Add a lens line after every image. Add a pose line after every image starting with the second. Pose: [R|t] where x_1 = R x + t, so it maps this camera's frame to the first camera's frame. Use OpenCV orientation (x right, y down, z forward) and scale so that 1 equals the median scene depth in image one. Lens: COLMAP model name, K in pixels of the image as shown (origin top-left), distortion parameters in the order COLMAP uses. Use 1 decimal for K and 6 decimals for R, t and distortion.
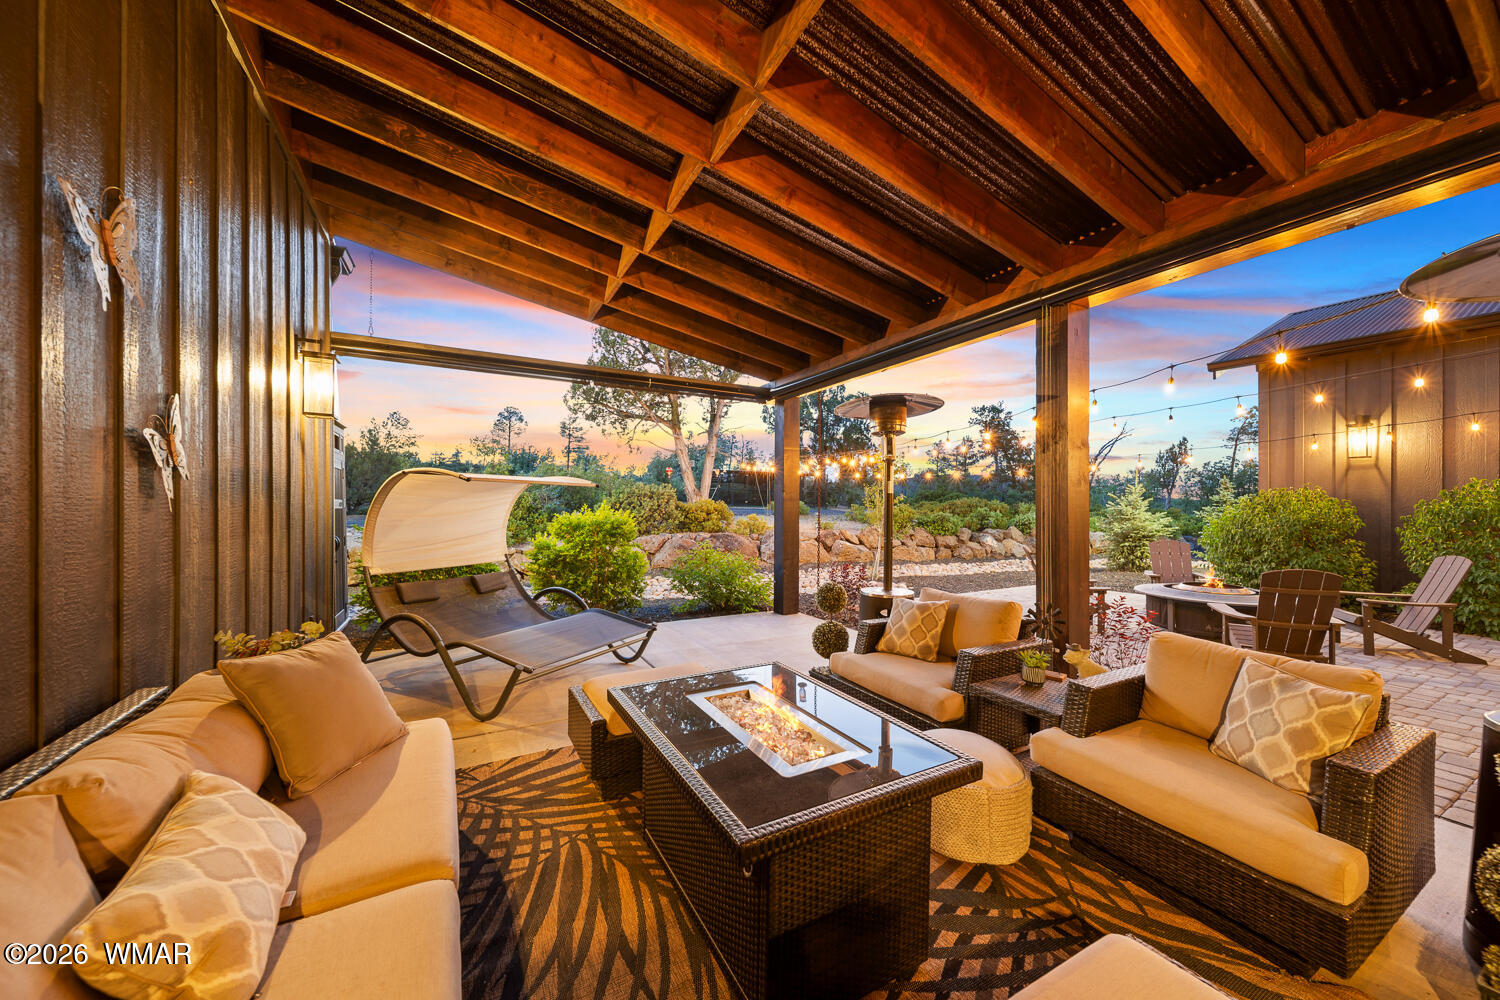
lens RADIAL K [[533.7, 0, 751.7], [0, 533.7, 502.9], [0, 0, 1]] dist [0.005428, -0.000680]
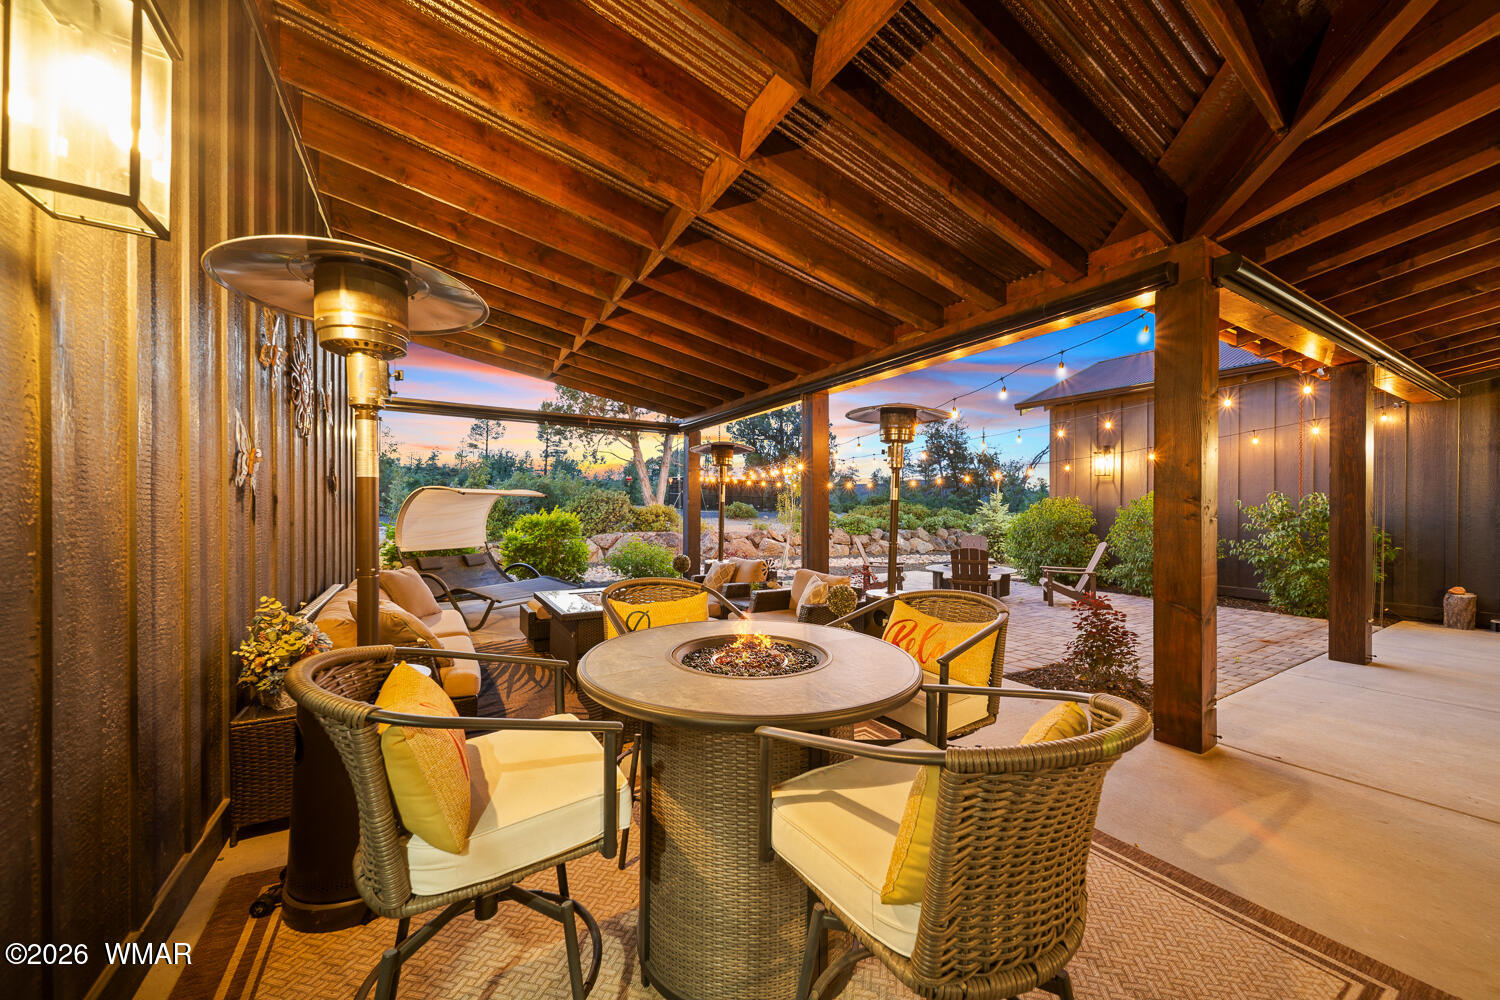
lens RADIAL K [[533.7, 0, 748.2], [0, 533.7, 507.5], [0, 0, 1]] dist [0.005428, -0.000680]
pose [[0.999577, 0.001526, 0.029036, 0.103294], [-0.001554, 0.999998, 0.000941, -0.000660], [-0.029035, -0.000986, 0.999578, -0.230797]]
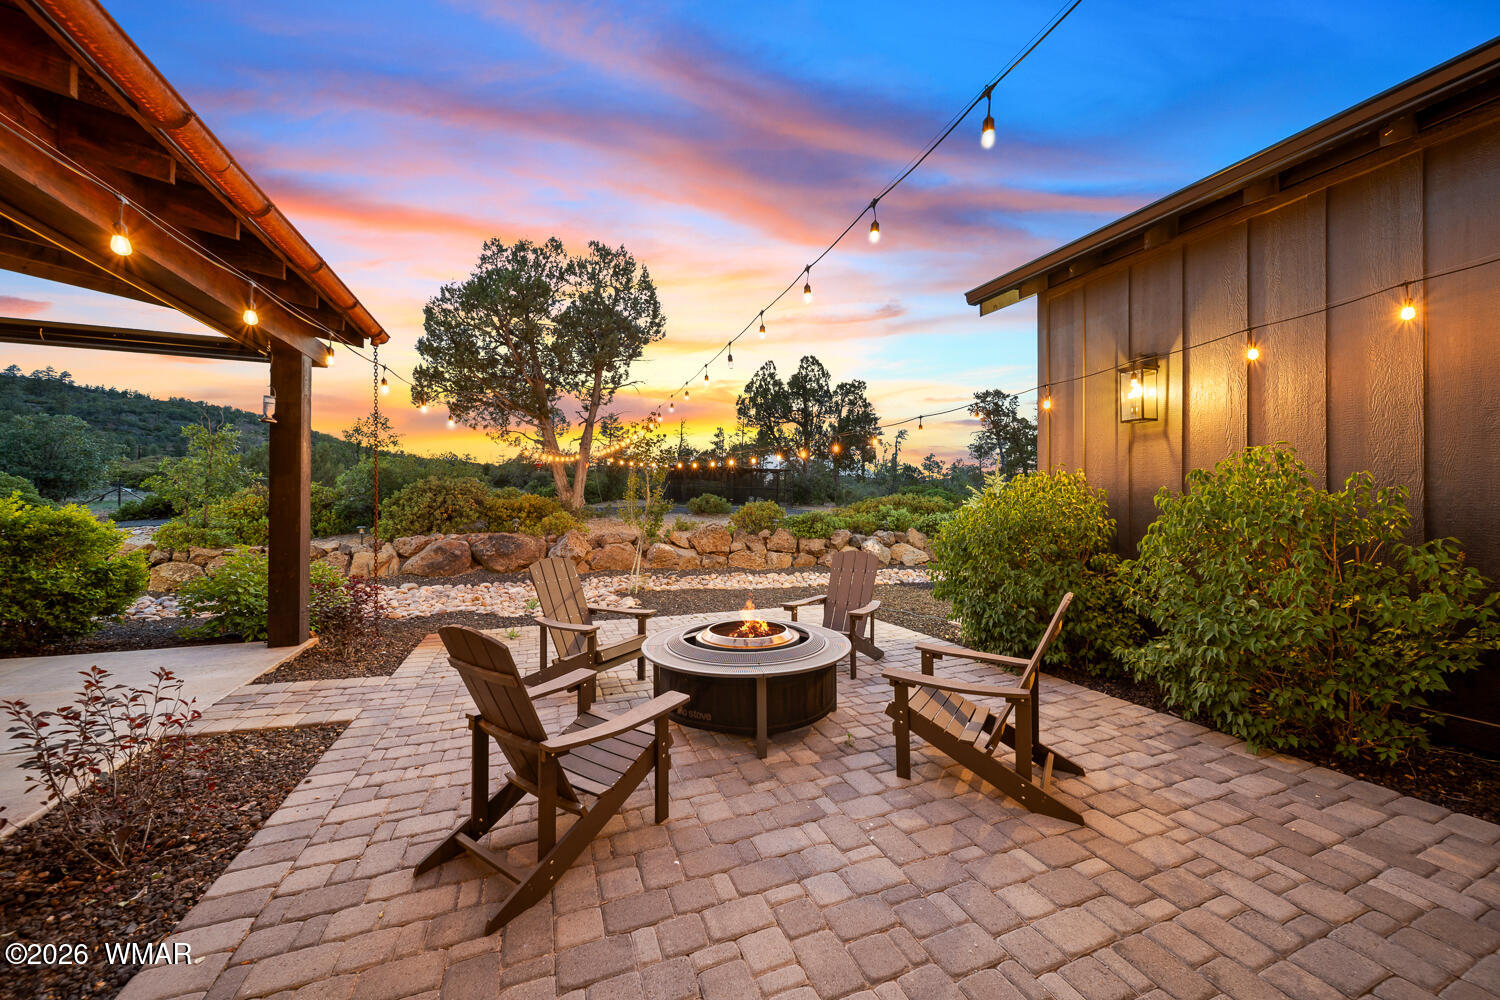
lens RADIAL K [[533.7, 0, 750.9], [0, 533.7, 500.2], [0, 0, 1]] dist [0.005428, -0.000680]
pose [[0.991955, -0.000584, -0.126589, 0.476641], [0.000439, 0.999999, -0.001171, 0.002804], [0.126589, 0.001106, 0.991955, 0.203982]]
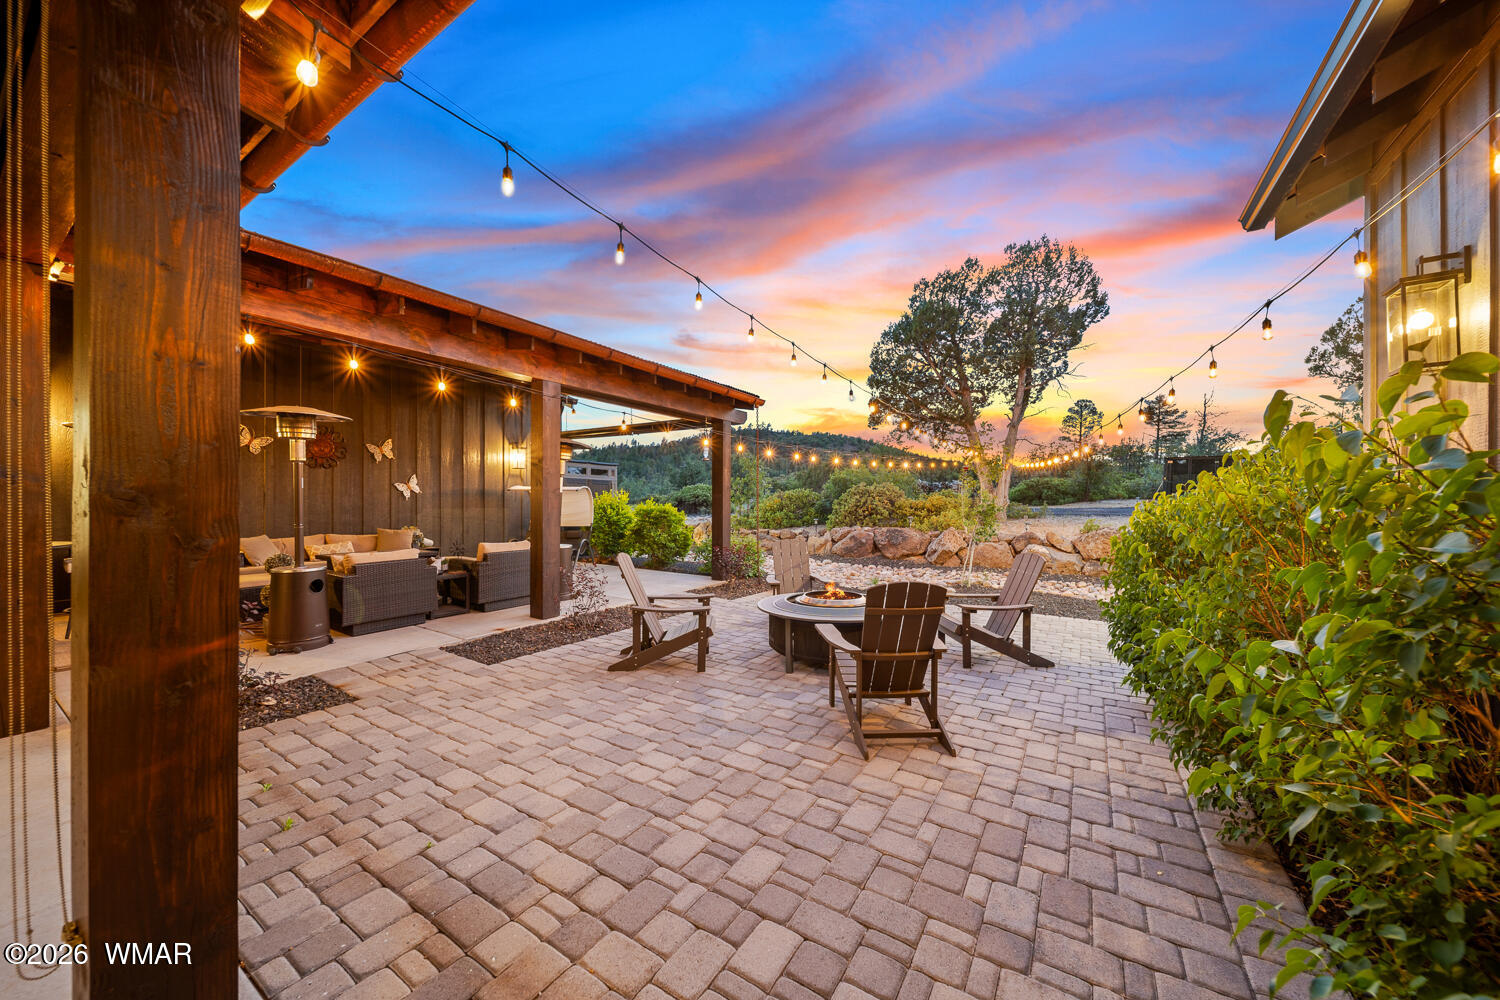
lens RADIAL K [[533.7, 0, 749.7], [0, 533.7, 501.4], [0, 0, 1]] dist [0.005428, -0.000680]
pose [[0.471306, -0.001909, -0.881968, 0.780978], [0.002202, 0.999997, -0.000988, 0.003280], [0.881967, -0.001477, 0.471309, 0.254480]]
